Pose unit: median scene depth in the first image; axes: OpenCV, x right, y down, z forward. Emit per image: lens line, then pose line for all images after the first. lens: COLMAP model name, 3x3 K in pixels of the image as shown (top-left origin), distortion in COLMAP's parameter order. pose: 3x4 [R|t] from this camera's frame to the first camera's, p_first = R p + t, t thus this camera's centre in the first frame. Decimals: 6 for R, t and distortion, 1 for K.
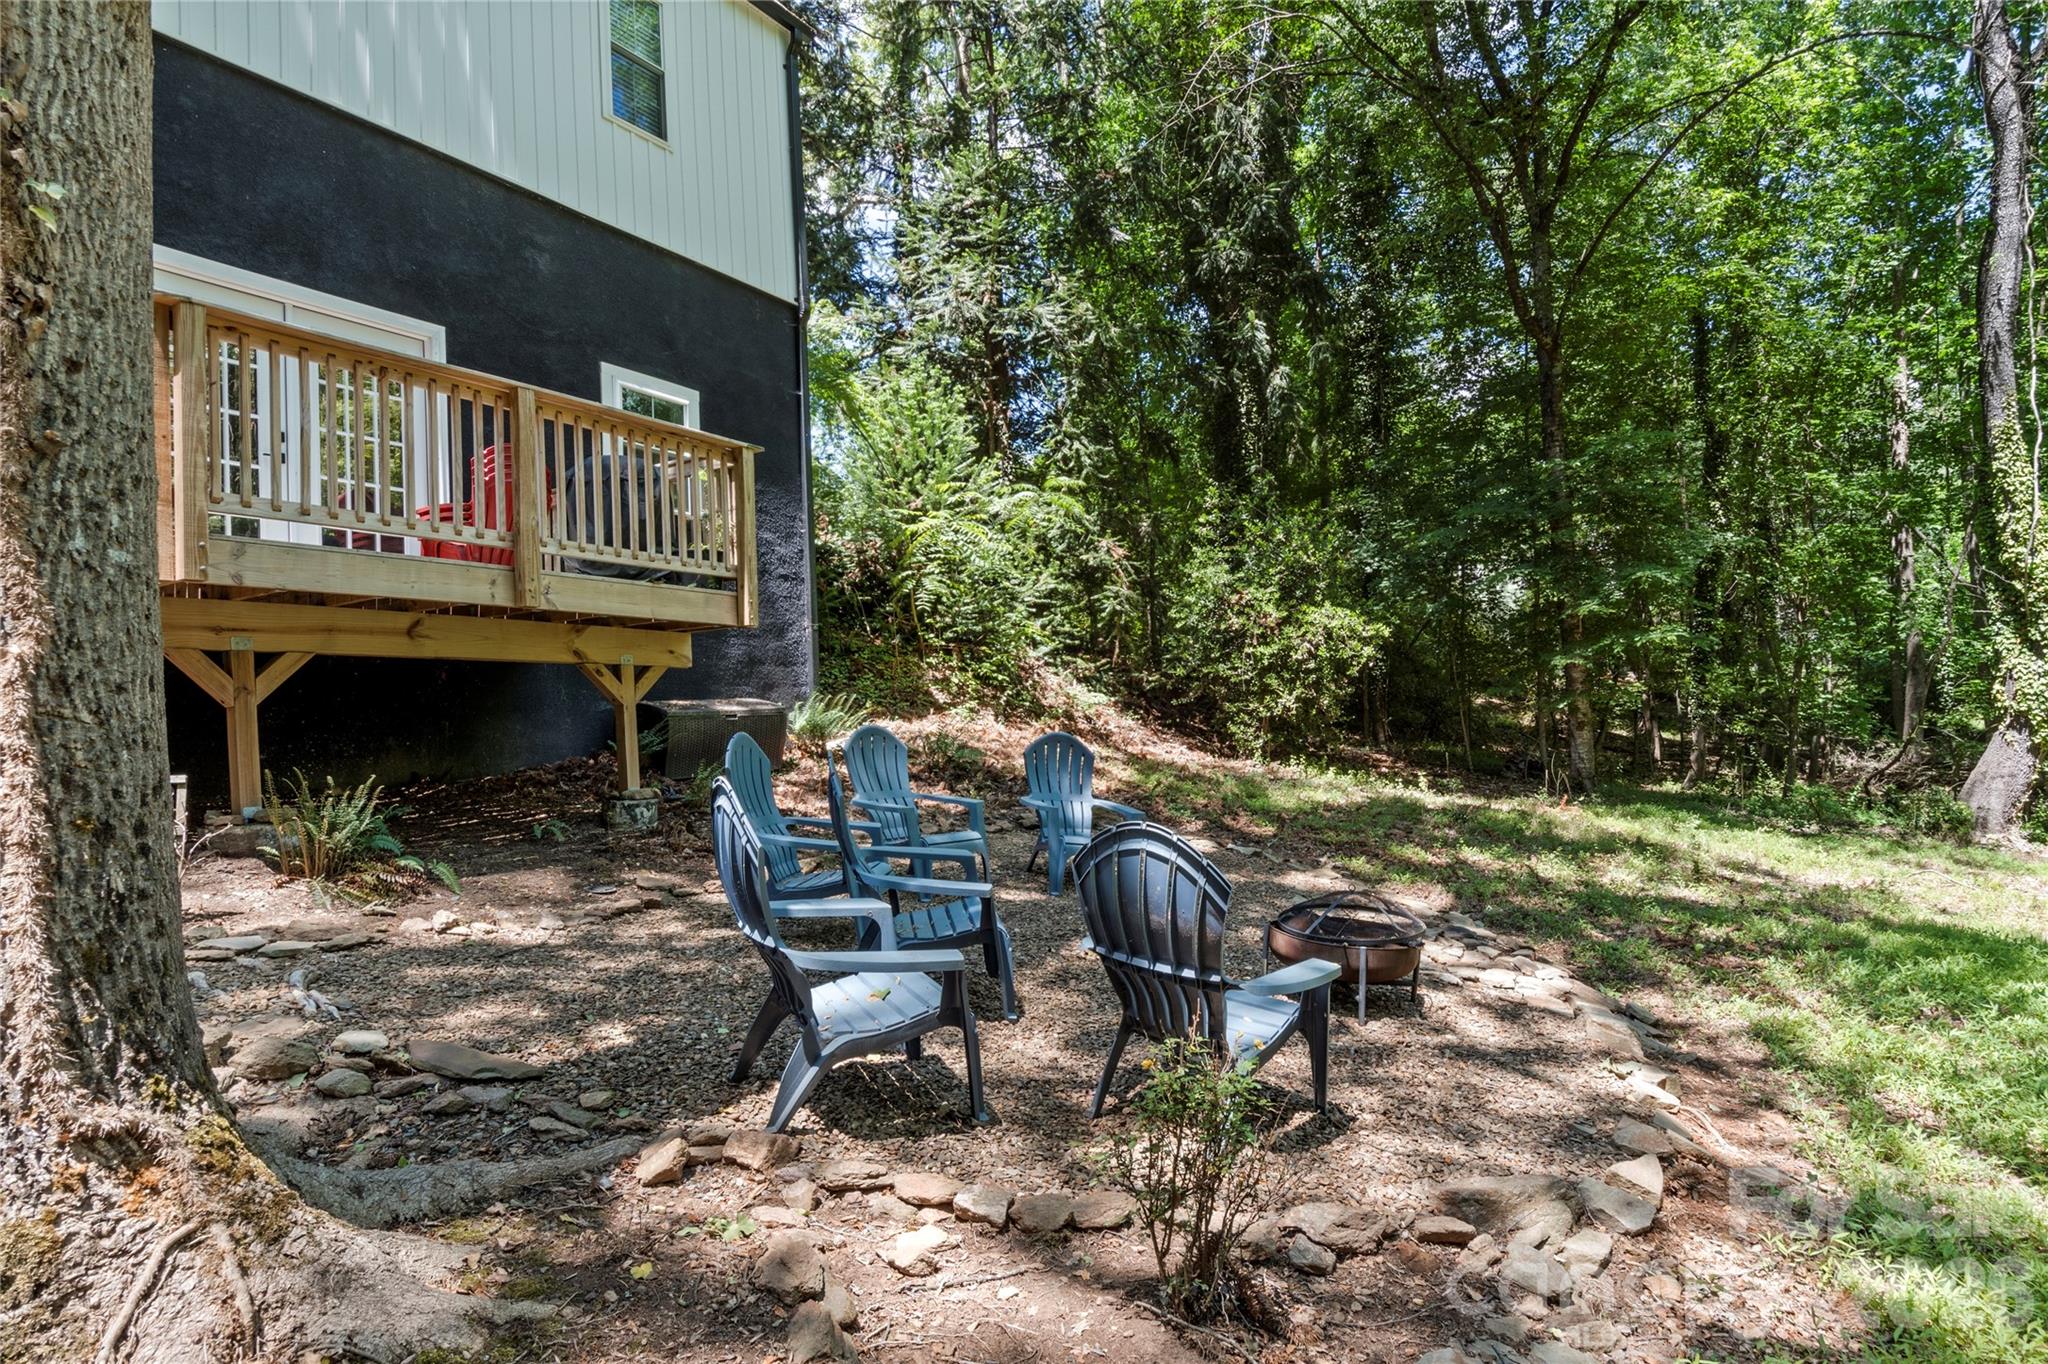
lens RADIAL K [[1126.8, 0, 1043.7], [0, 1126.8, 723.7], [0, 0, 1]] dist [-0.000933, -0.000368]
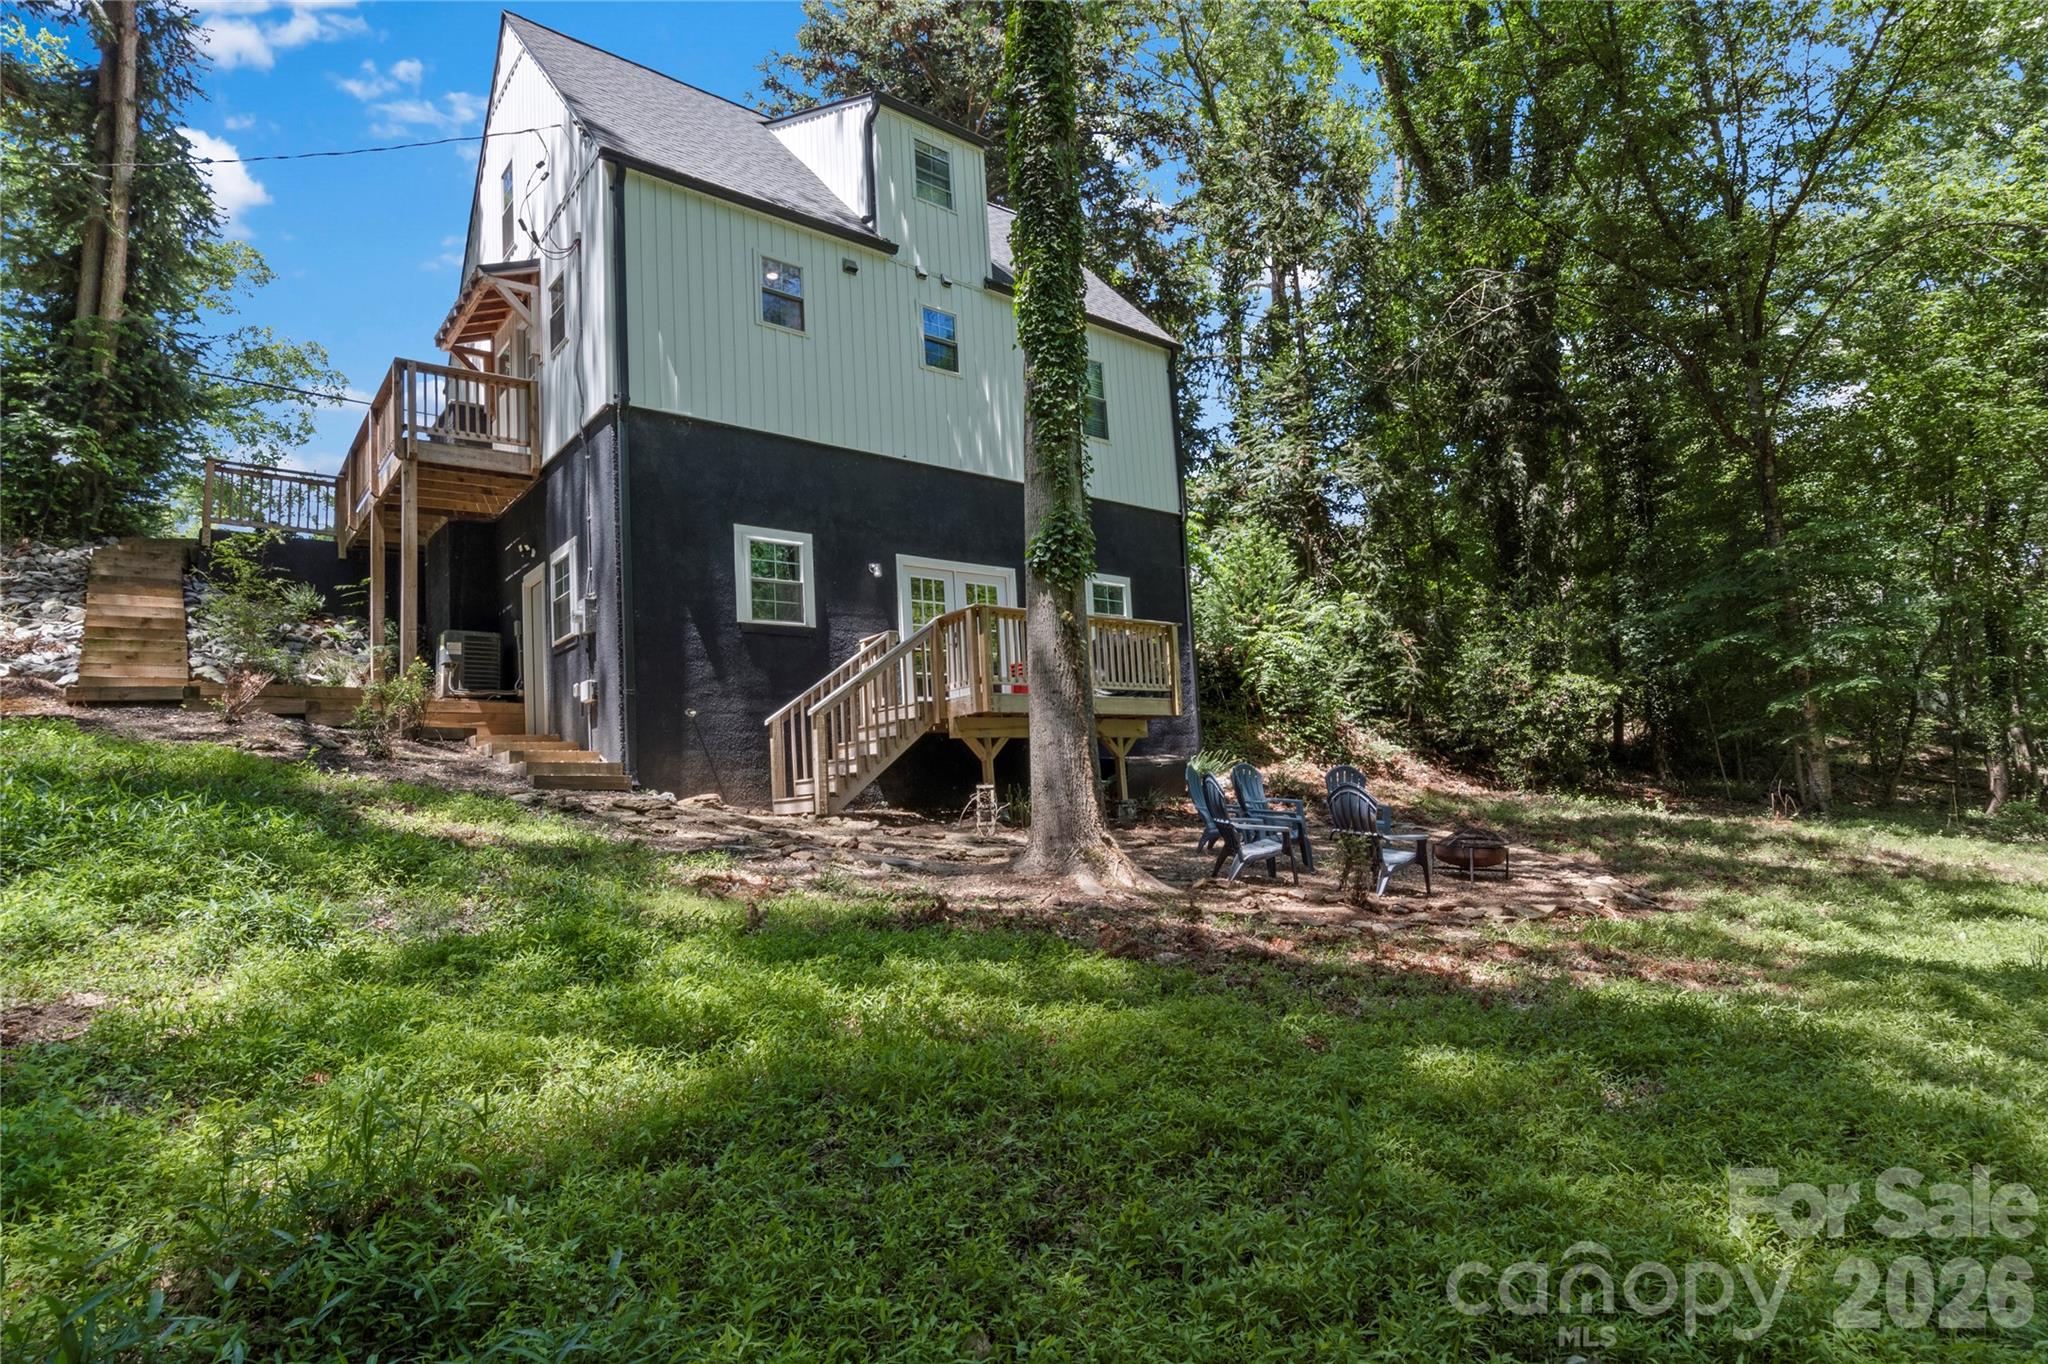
lens RADIAL K [[1126.8, 0, 1043.7], [0, 1126.8, 723.7], [0, 0, 1]] dist [-0.000933, -0.000368]
pose [[0.955852, -0.043186, -0.290656, 0.039930], [0.026431, 0.997768, -0.061327, 0.019810], [0.292656, 0.050938, 0.954860, -0.440821]]
